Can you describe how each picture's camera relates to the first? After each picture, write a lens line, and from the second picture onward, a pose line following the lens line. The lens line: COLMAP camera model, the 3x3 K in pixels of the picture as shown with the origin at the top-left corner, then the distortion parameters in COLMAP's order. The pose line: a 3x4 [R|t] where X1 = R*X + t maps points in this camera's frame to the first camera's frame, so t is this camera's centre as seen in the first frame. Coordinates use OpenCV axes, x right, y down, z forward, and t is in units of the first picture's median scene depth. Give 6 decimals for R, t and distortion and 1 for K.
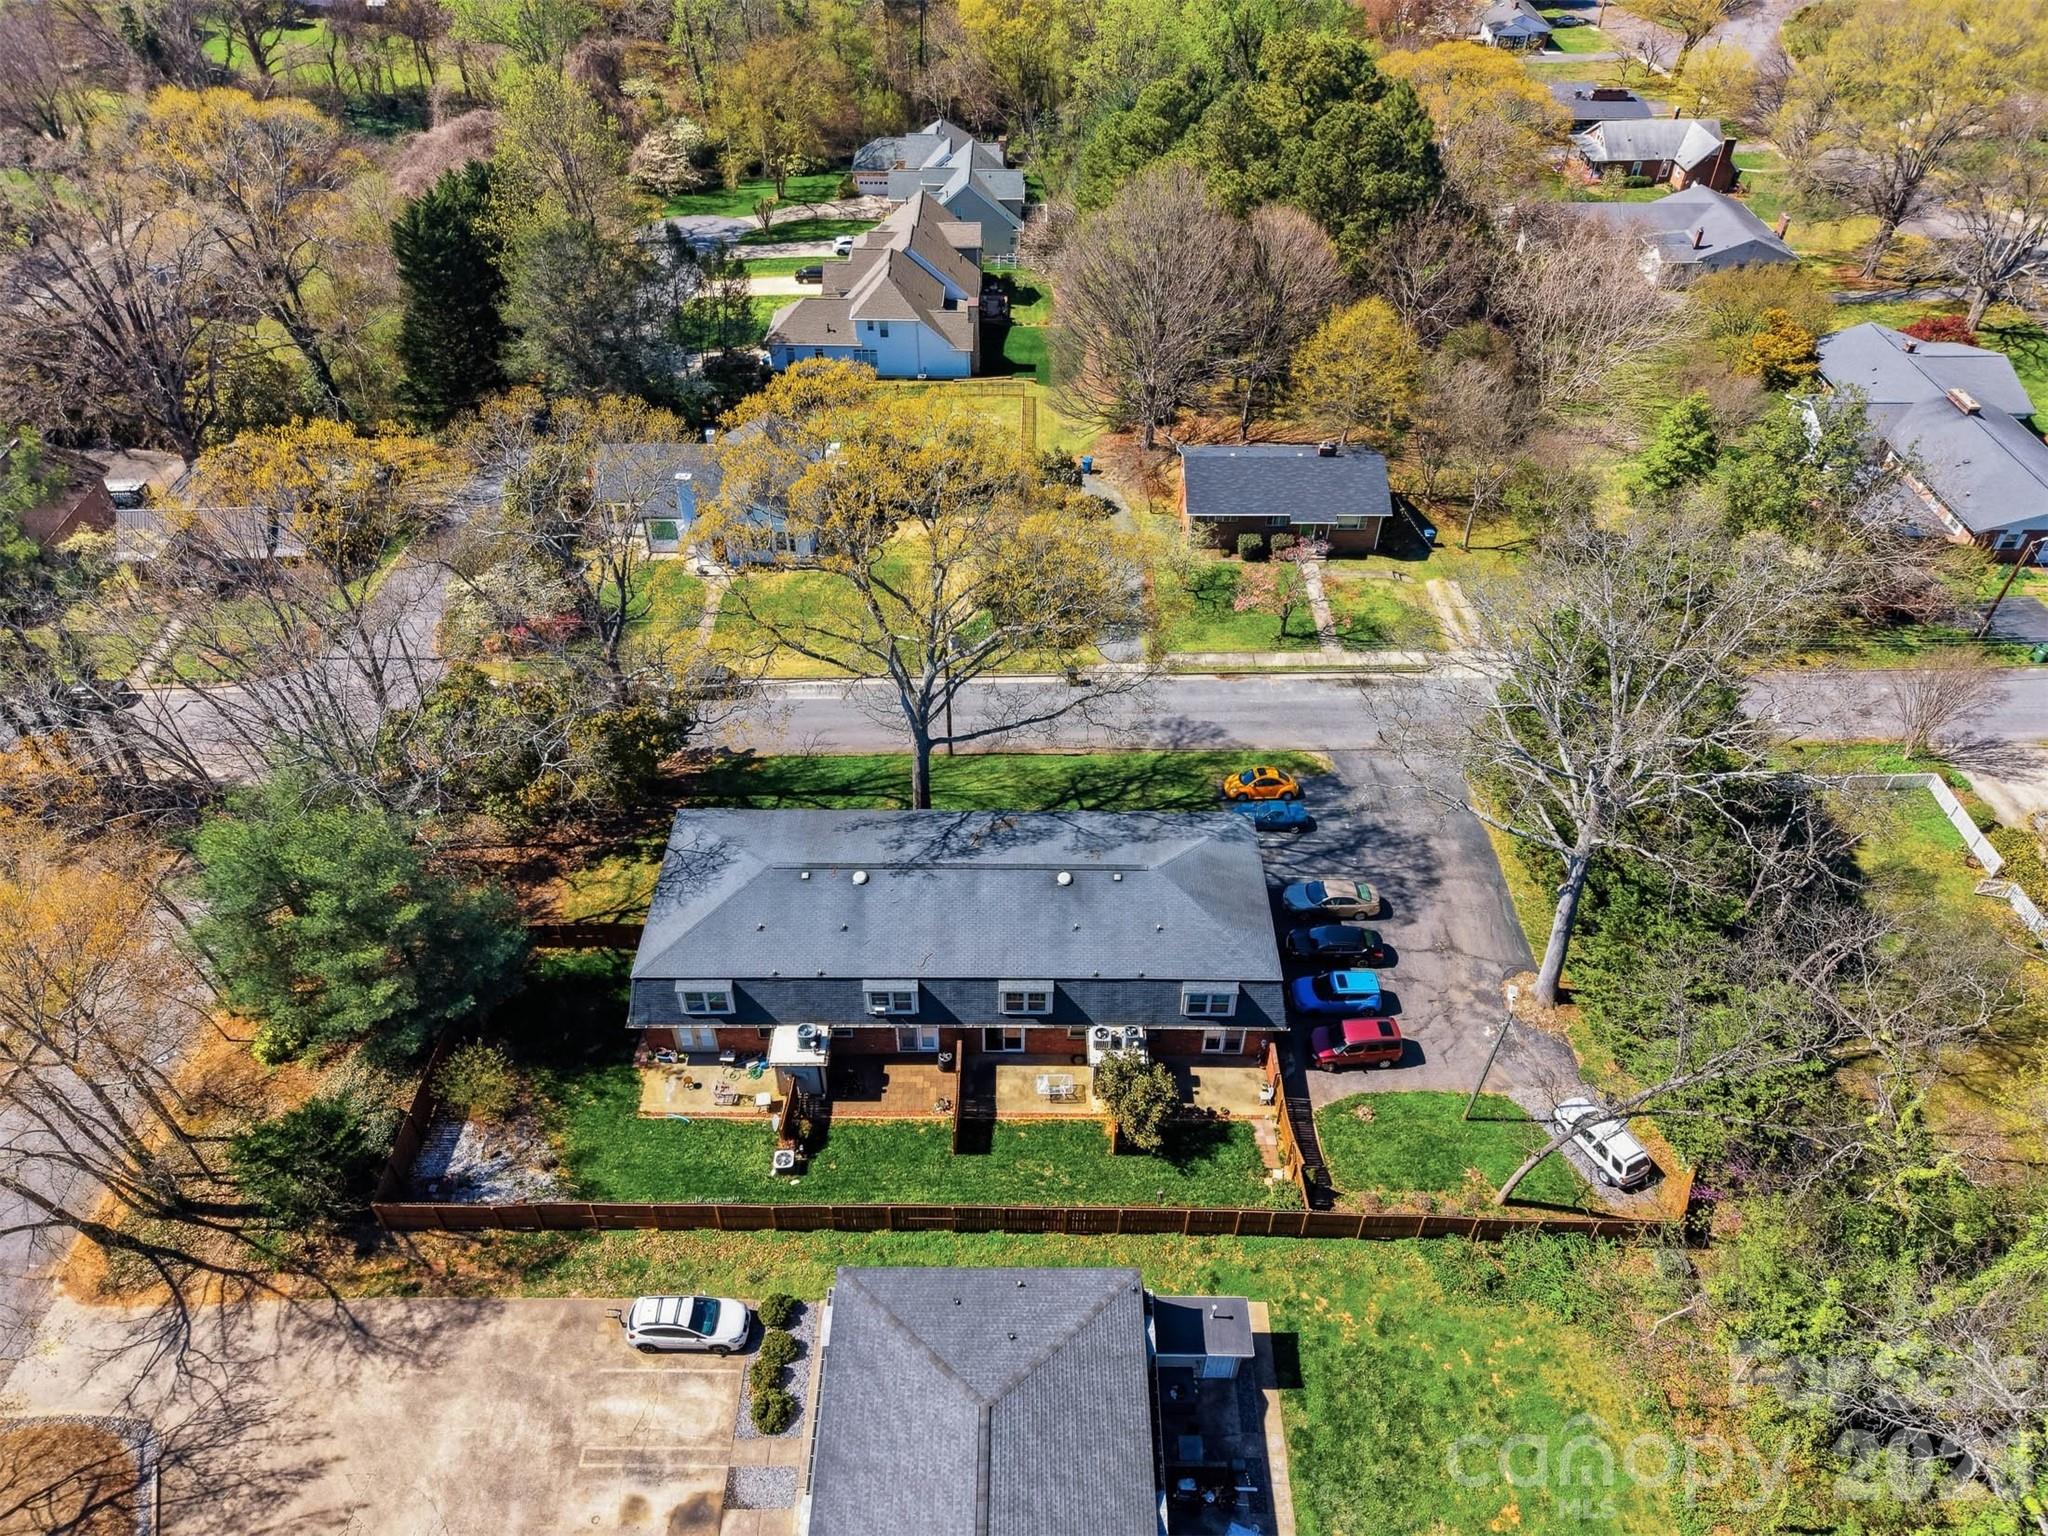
lens RADIAL K [[1392.5, 0, 1021.4], [0, 1392.5, 773.0], [0, 0, 1]] dist [0.017704, -0.008822]
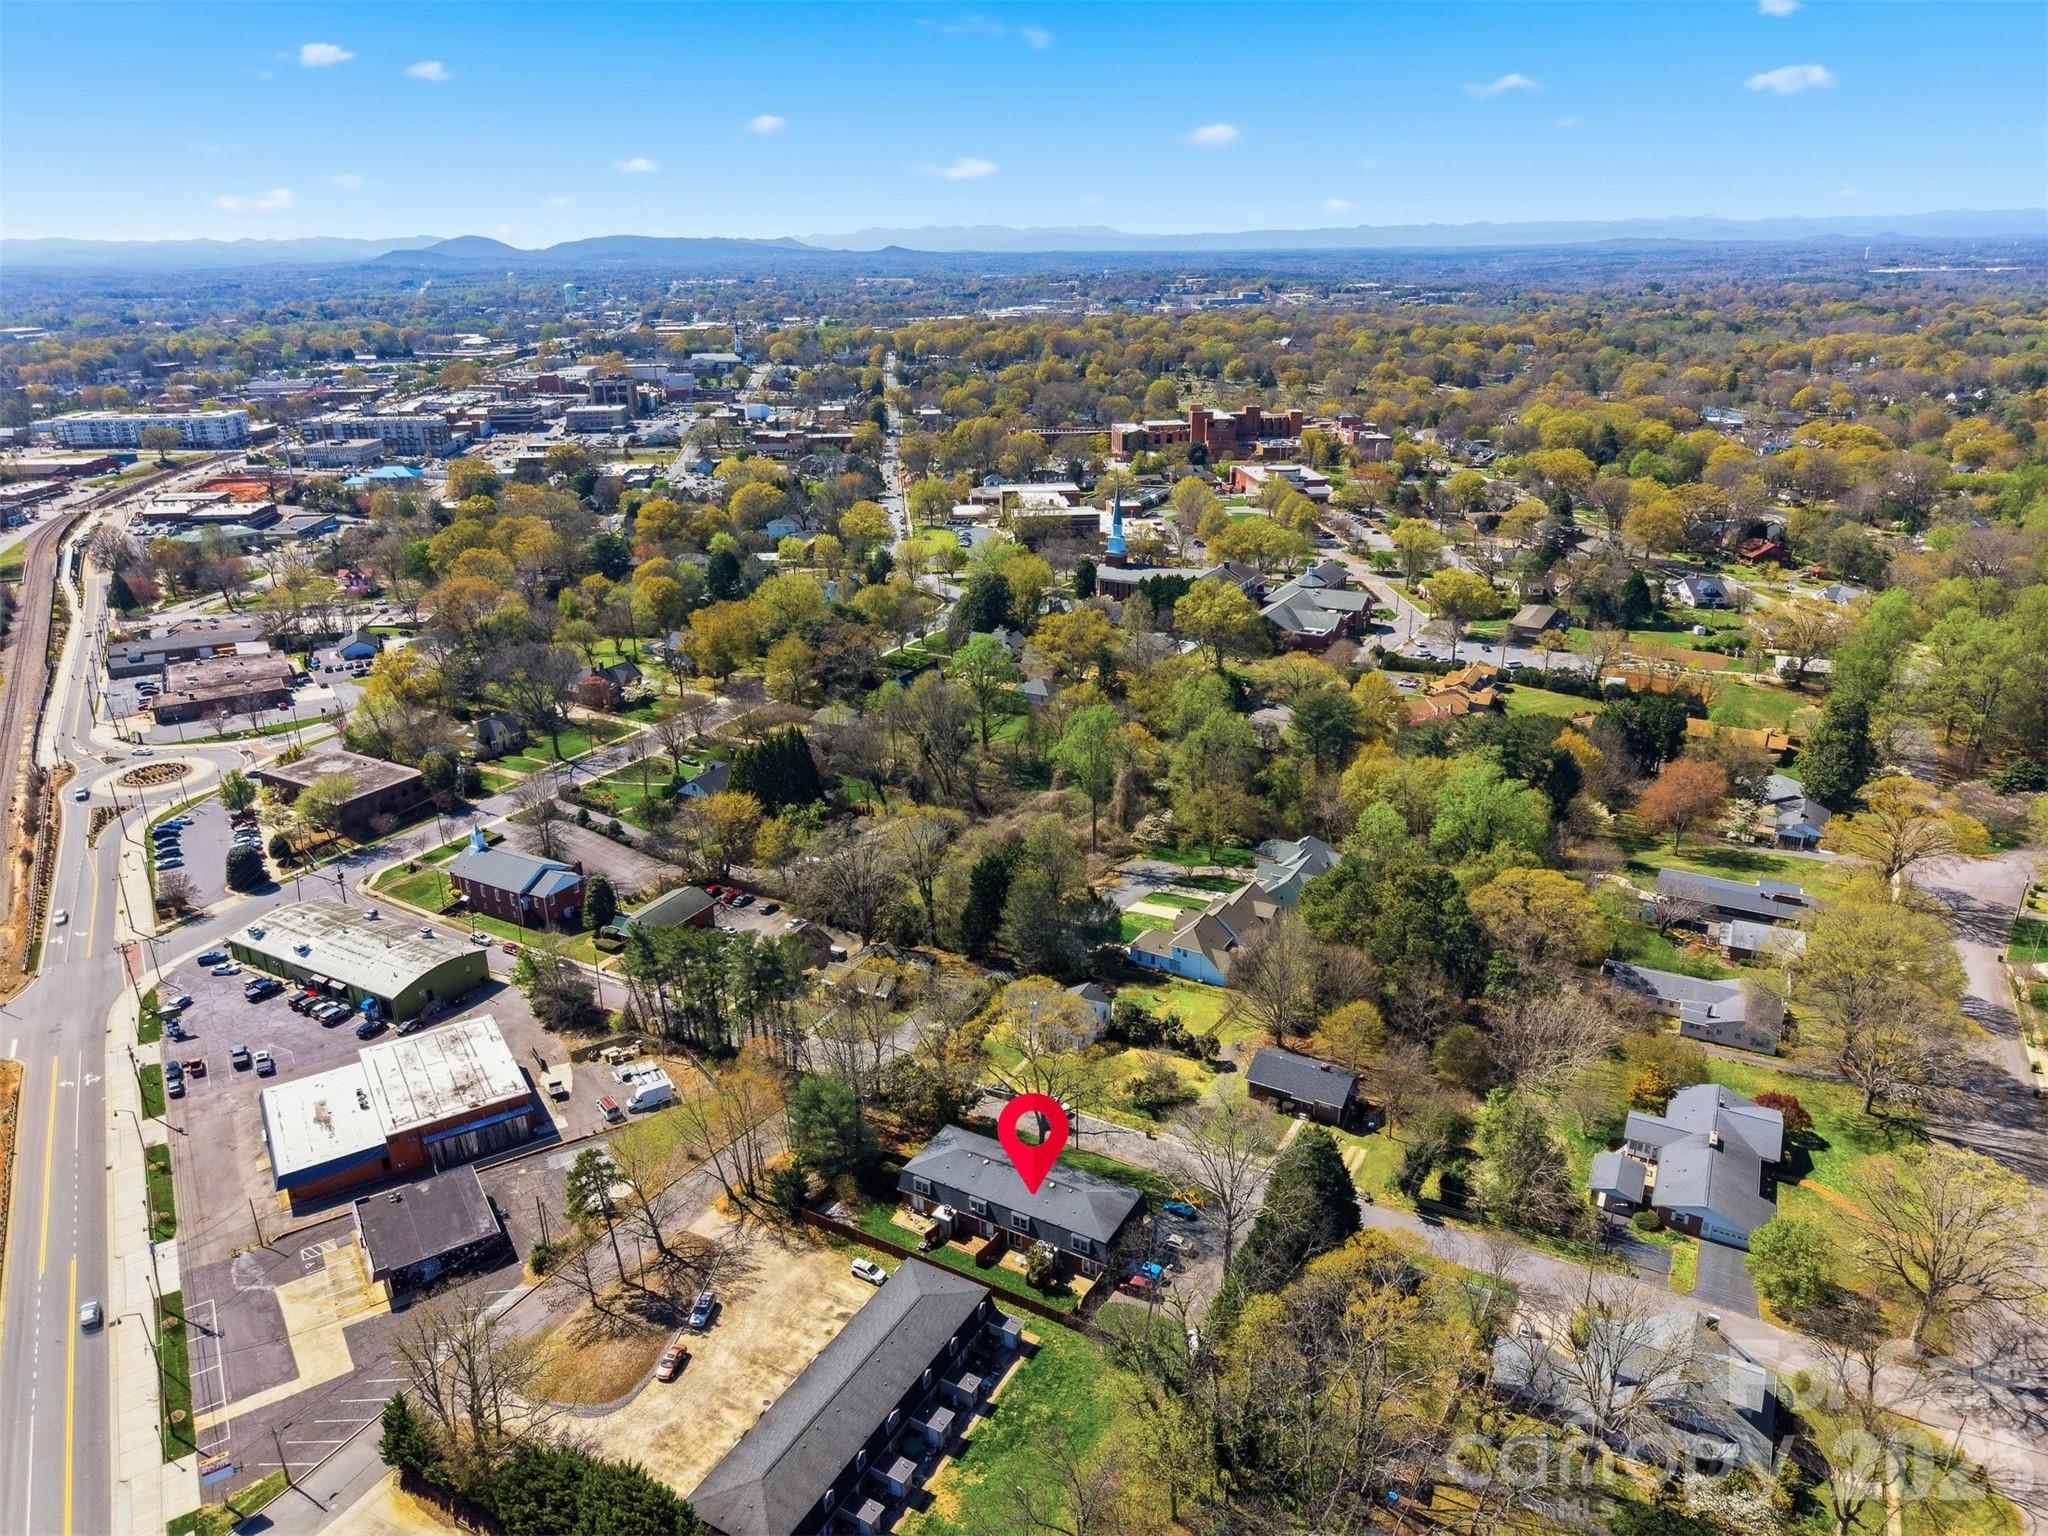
lens RADIAL K [[1392.5, 0, 1020.9], [0, 1392.5, 755.9], [0, 0, 1]] dist [0.017704, -0.008822]
pose [[0.870865, 0.154758, -0.466524, 1.097462], [-0.314016, 0.905366, -0.285842, 0.113320], [0.378139, 0.395426, 0.837048, -1.588537]]
